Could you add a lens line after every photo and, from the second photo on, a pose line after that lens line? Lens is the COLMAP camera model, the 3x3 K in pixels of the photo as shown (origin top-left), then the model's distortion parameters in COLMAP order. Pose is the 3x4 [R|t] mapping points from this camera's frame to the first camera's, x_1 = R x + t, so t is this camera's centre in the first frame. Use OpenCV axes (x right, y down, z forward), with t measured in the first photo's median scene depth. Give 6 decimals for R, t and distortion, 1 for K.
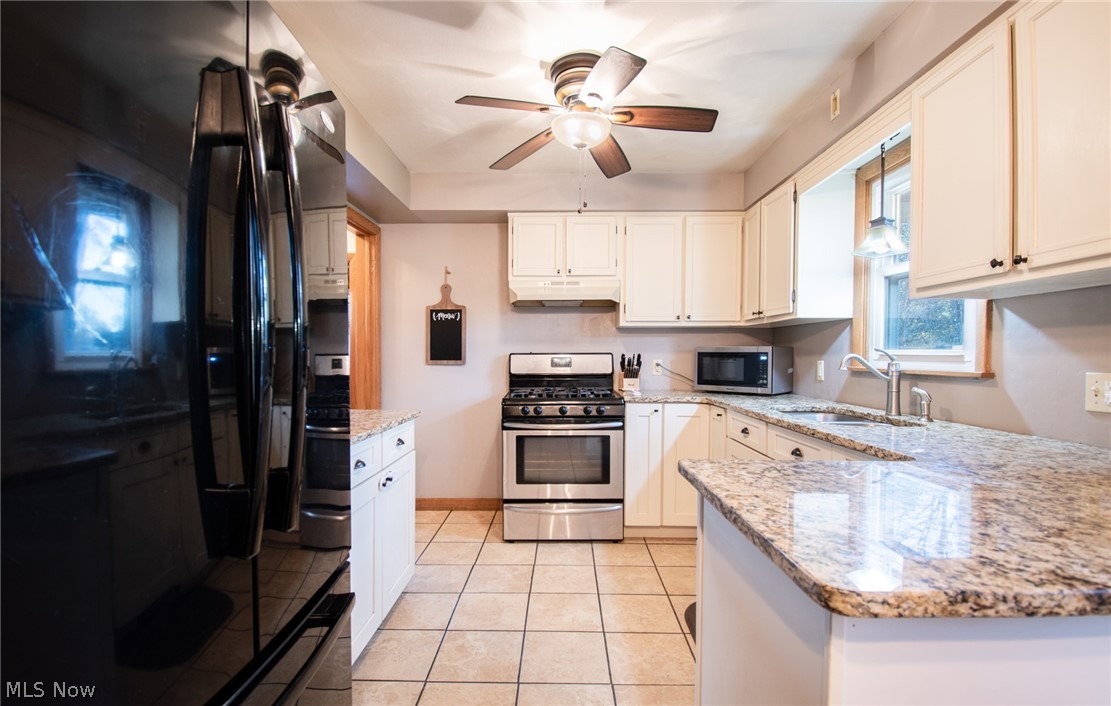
lens RADIAL K [[508.2, 0, 548.6], [0, 508.2, 371.5], [0, 0, 1]] dist [-0.009134, -0.000622]
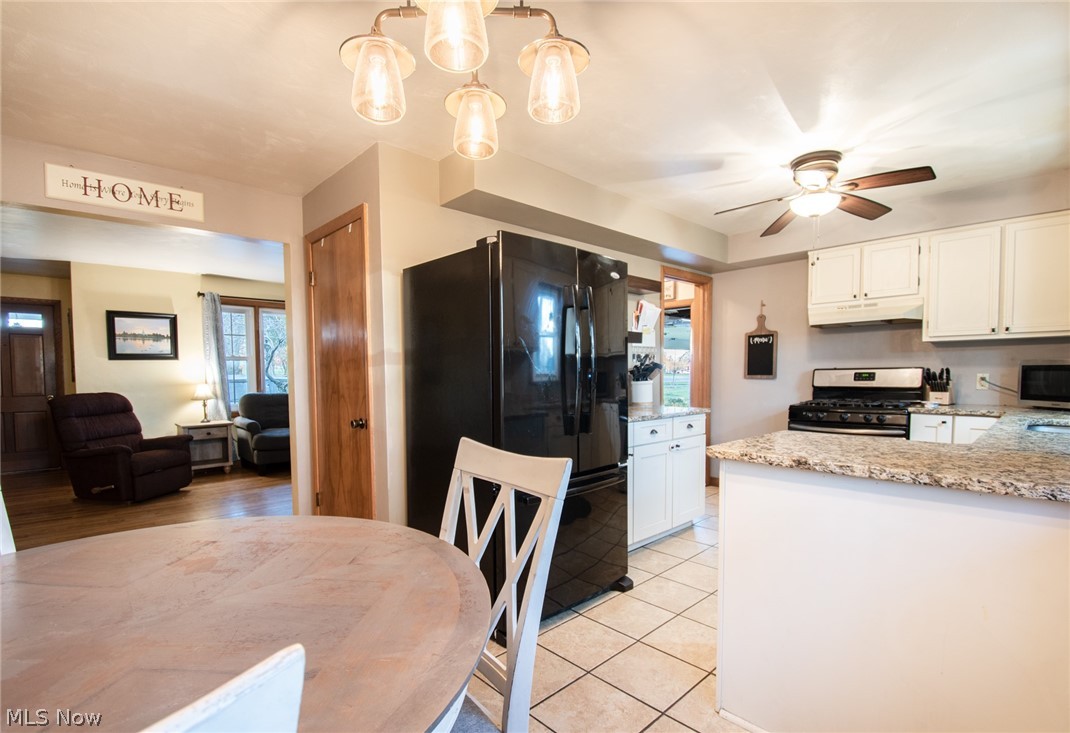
lens RADIAL K [[507.9, 0, 532.7], [0, 507.9, 369.8], [0, 0, 1]] dist [0.001889, 0.000509]
pose [[0.703111, -0.012420, -0.710972, 0.319353], [-0.011991, 0.999498, -0.029318, 0.008701], [0.710979, 0.029138, 0.702609, -0.305914]]
